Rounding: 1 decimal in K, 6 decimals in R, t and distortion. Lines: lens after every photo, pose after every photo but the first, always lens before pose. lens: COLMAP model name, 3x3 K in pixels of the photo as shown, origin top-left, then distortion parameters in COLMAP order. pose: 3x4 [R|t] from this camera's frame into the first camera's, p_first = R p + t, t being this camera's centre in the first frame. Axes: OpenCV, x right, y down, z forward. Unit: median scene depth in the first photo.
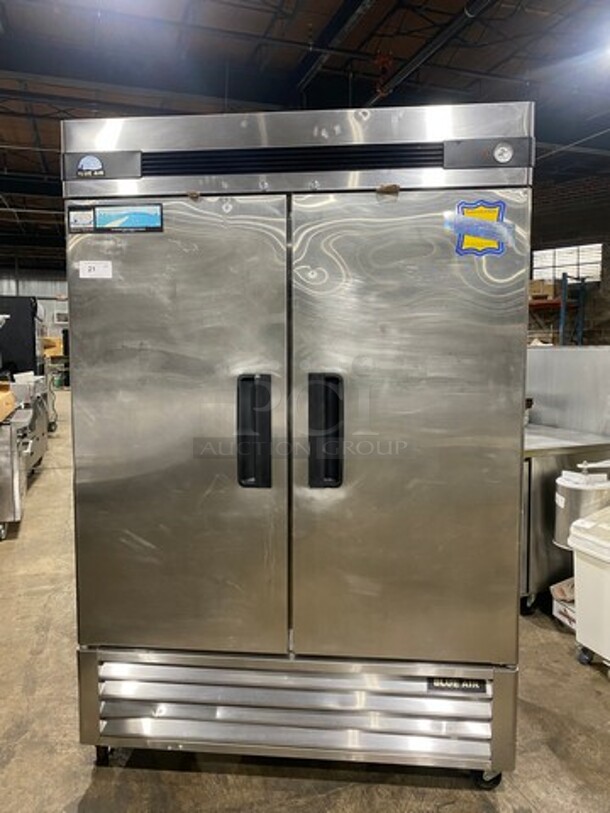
lens RADIAL K [[608.6, 0, 301.8], [0, 608.6, 402.6], [0, 0, 1]] dist [0.007966, -0.007271]
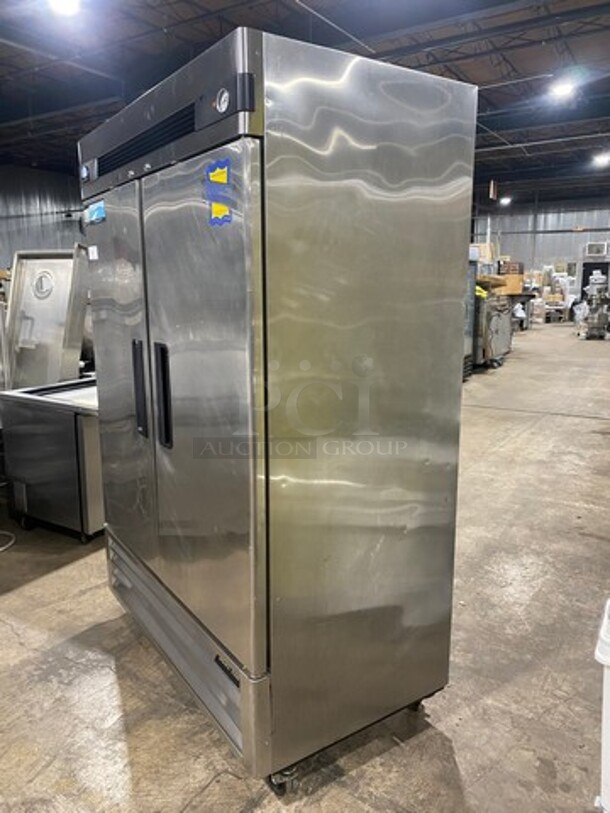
lens RADIAL K [[608.6, 0, 301.8], [0, 608.6, 402.6], [0, 0, 1]] dist [0.007966, -0.007271]
pose [[0.638200, 0.144875, -0.756116, 0.868063], [-0.059861, 0.988499, 0.138875, -0.092296], [0.767540, -0.043368, 0.639532, 0.406306]]
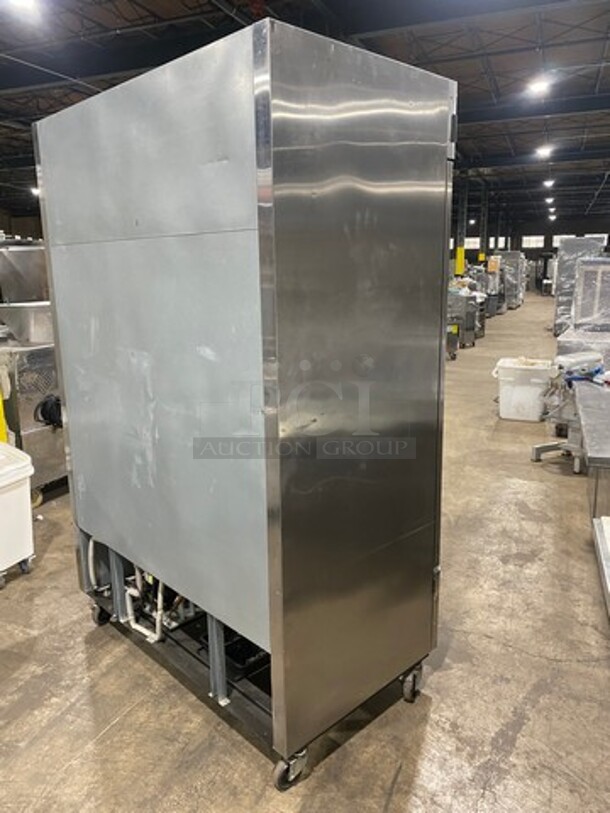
lens RADIAL K [[614.3, 0, 305.0], [0, 614.3, 406.5], [0, 0, 1]] dist [-0.000949, 0.001425]
pose [[-0.760641, -0.135238, 0.634929, -0.779307], [0.068673, 0.955809, 0.285855, -0.208968], [-0.645530, 0.261035, -0.717741, 1.717992]]
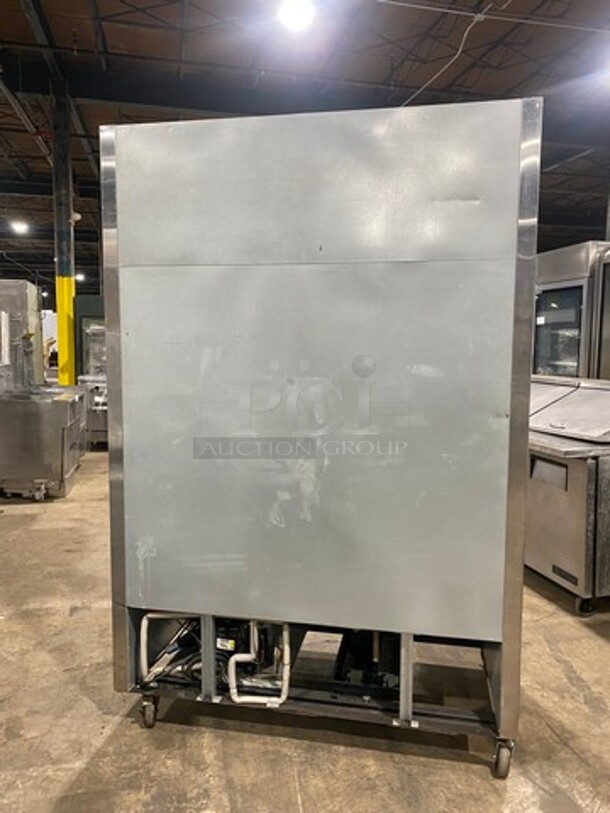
lens RADIAL K [[608.6, 0, 301.8], [0, 608.6, 402.6], [0, 0, 1]] dist [0.007966, -0.007271]
pose [[-0.995446, -0.013741, 0.094329, -0.062238], [0.003839, 0.982973, 0.183708, -0.167293], [-0.095247, 0.183233, -0.978444, 2.073356]]
